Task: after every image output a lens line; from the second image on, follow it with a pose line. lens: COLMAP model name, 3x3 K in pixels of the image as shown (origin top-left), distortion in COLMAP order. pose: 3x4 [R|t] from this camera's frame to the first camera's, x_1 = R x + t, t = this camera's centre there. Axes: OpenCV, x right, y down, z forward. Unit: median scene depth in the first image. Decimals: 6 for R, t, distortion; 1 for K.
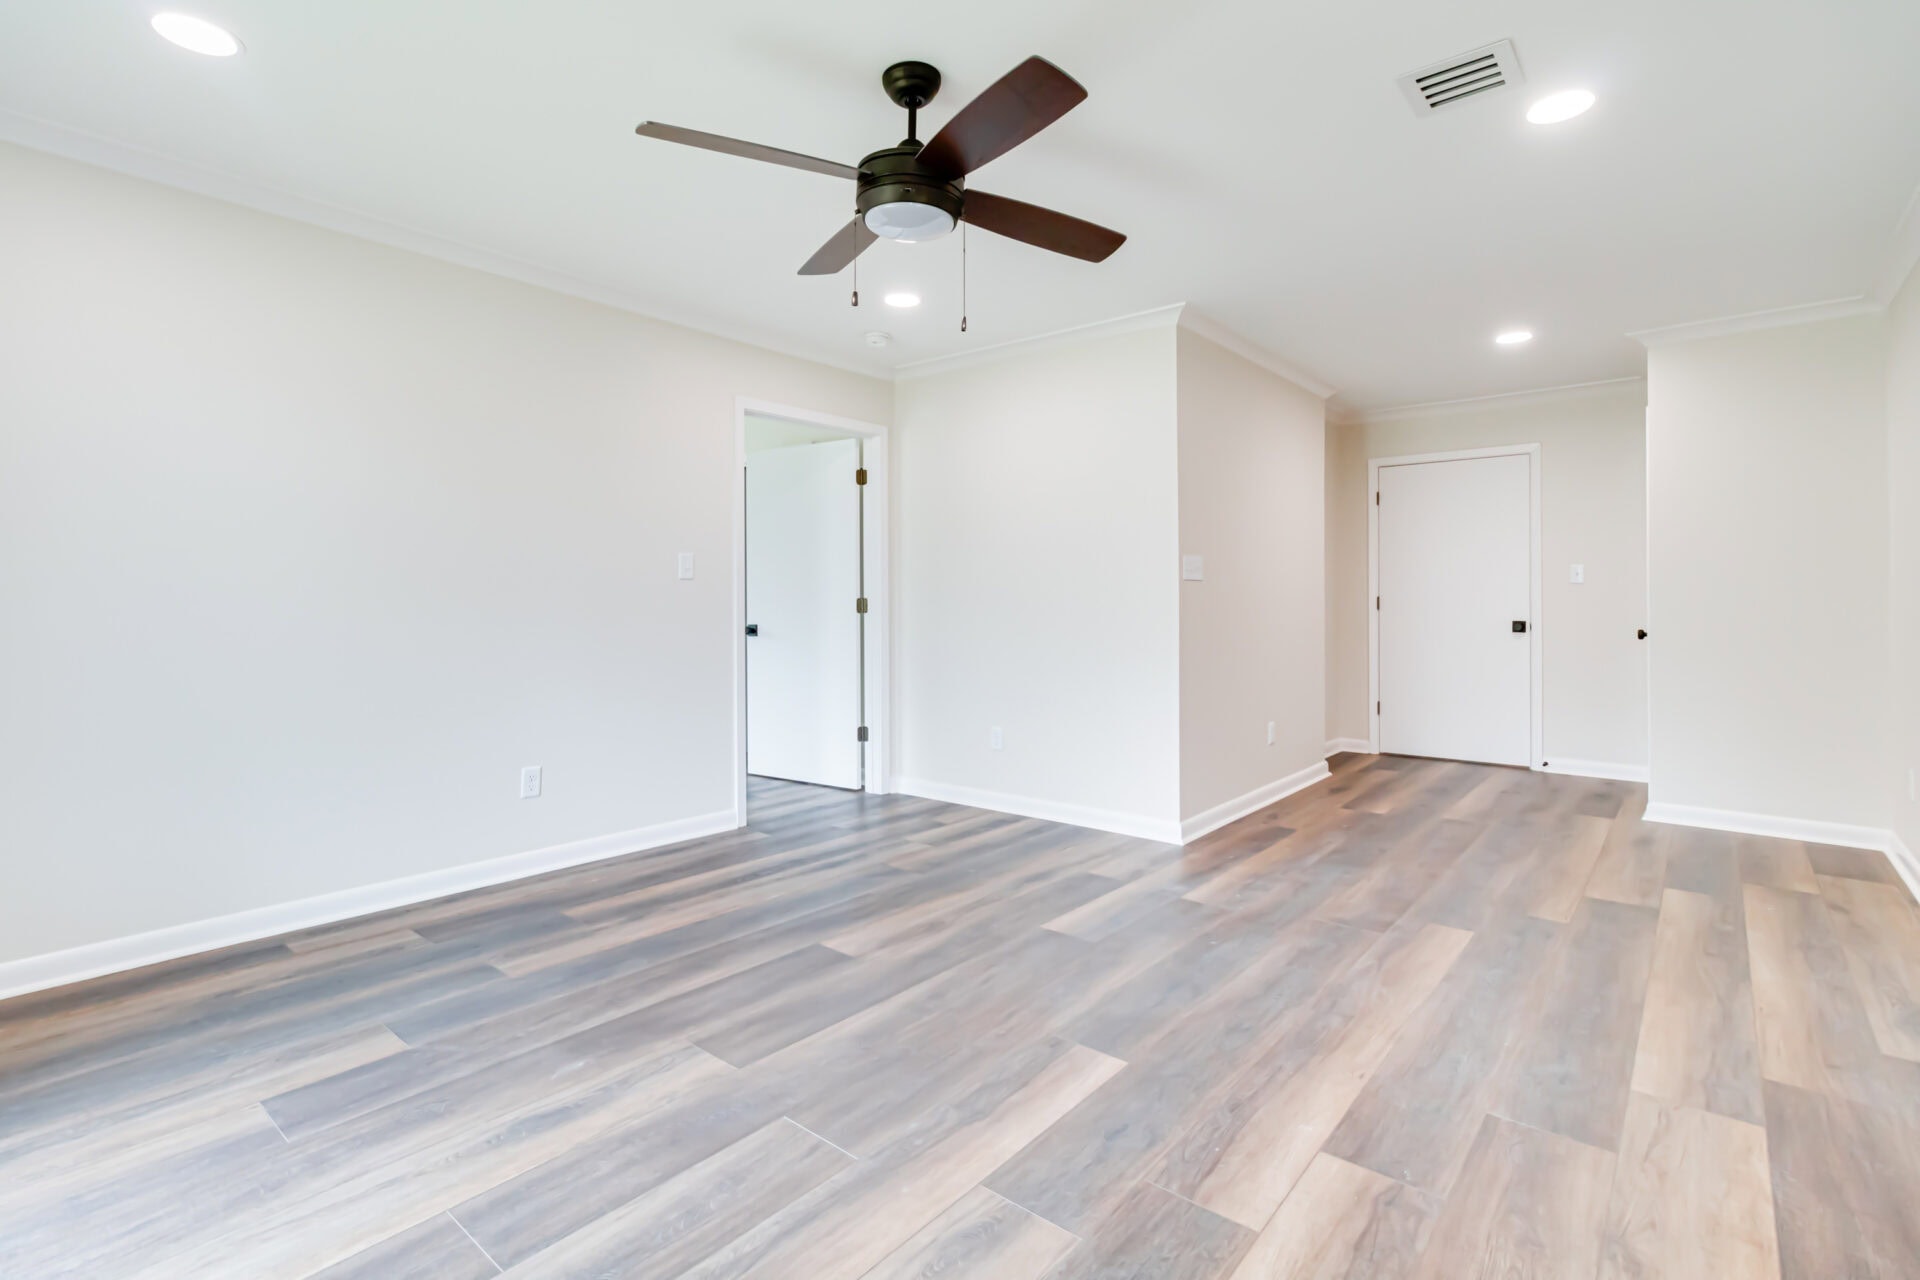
lens RADIAL K [[893.6, 0, 960.6], [0, 893.6, 624.0], [0, 0, 1]] dist [0.002151, 0.000273]
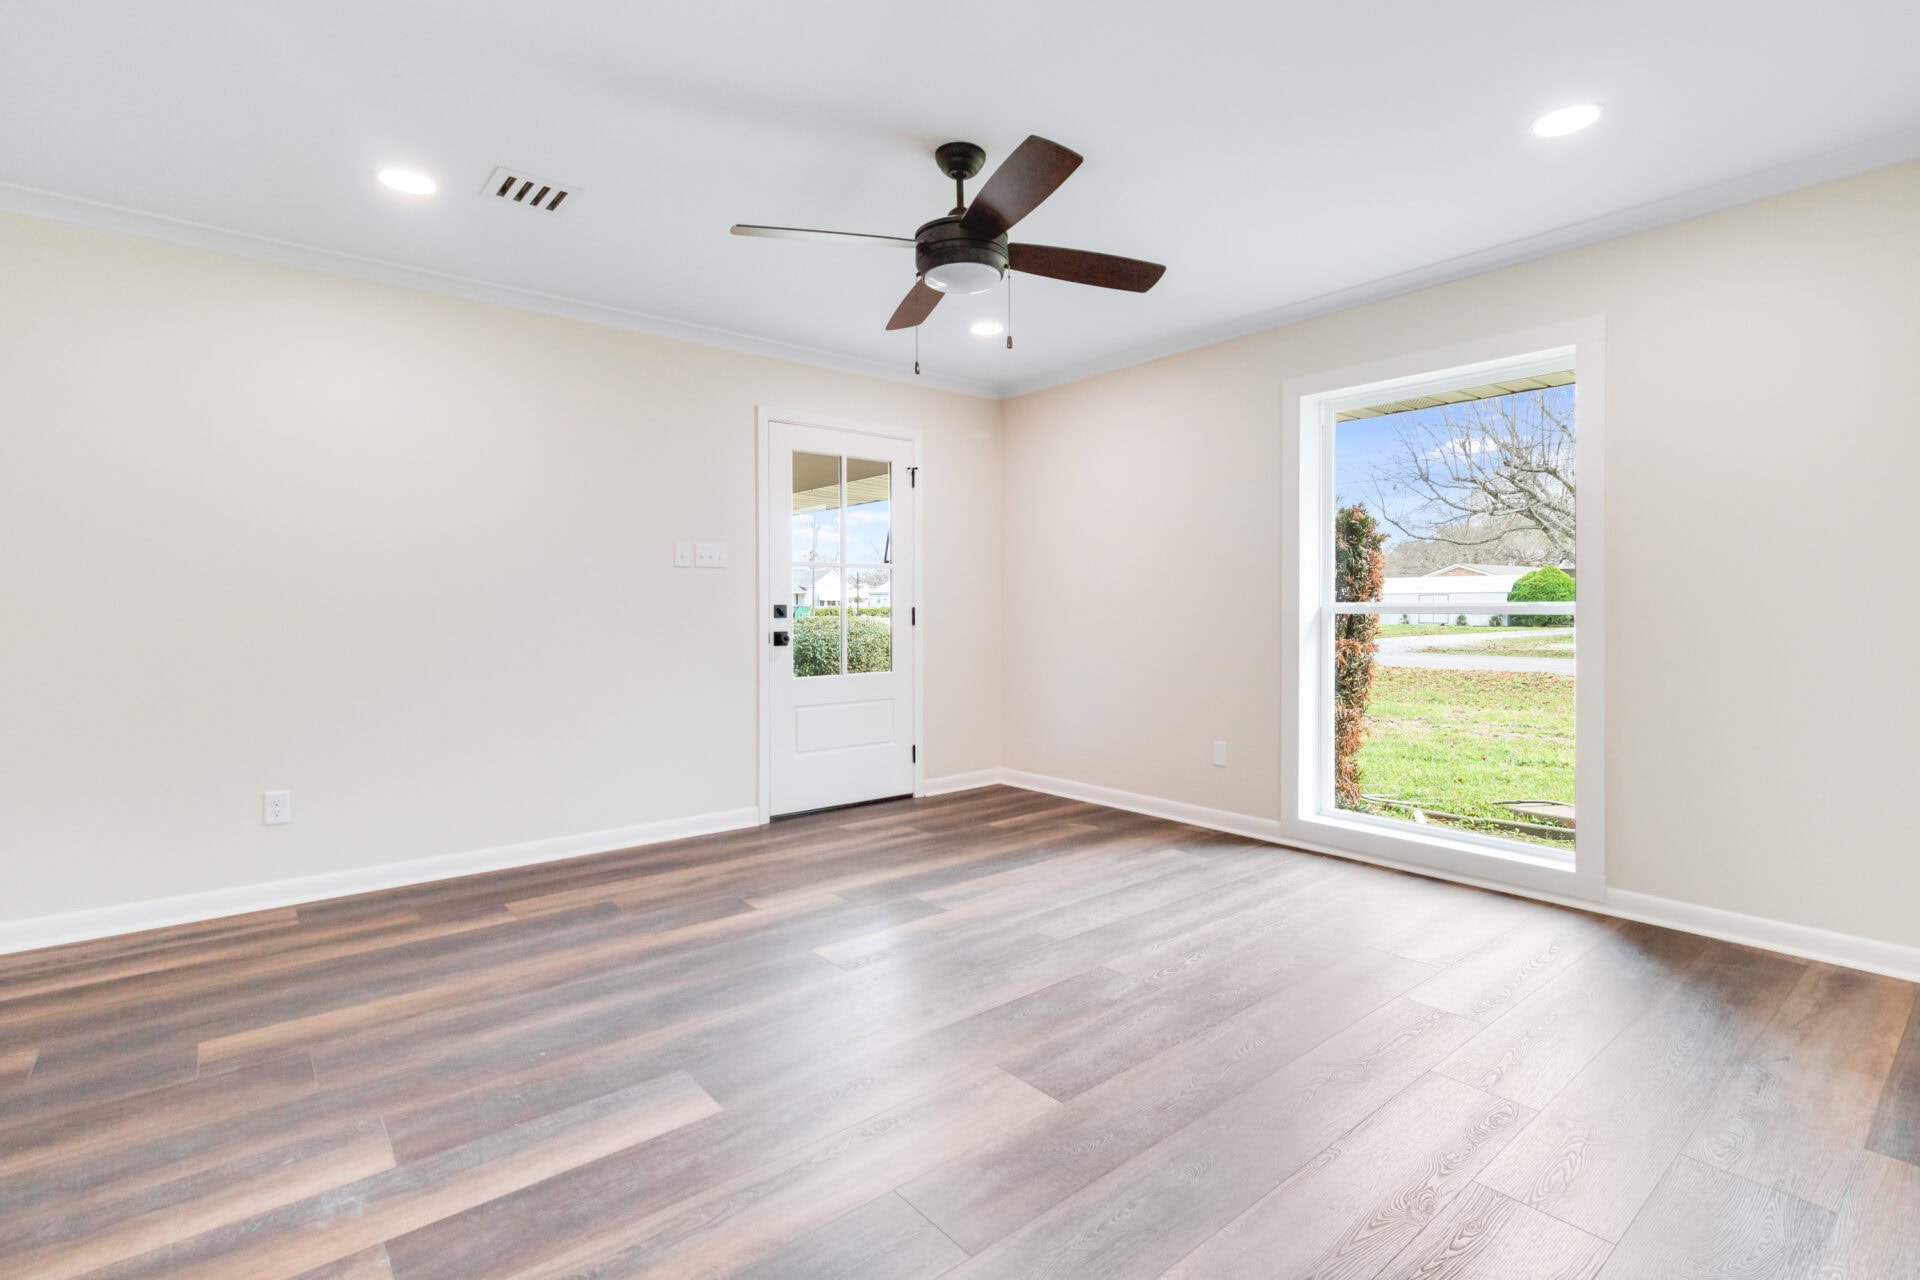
lens RADIAL K [[893.6, 0, 960.6], [0, 893.6, 624.0], [0, 0, 1]] dist [0.002151, 0.000273]
pose [[-0.982878, -0.002898, 0.184236, -0.240148], [0.005399, 0.998994, 0.044517, -0.049506], [-0.184180, 0.044750, -0.981873, 1.929602]]
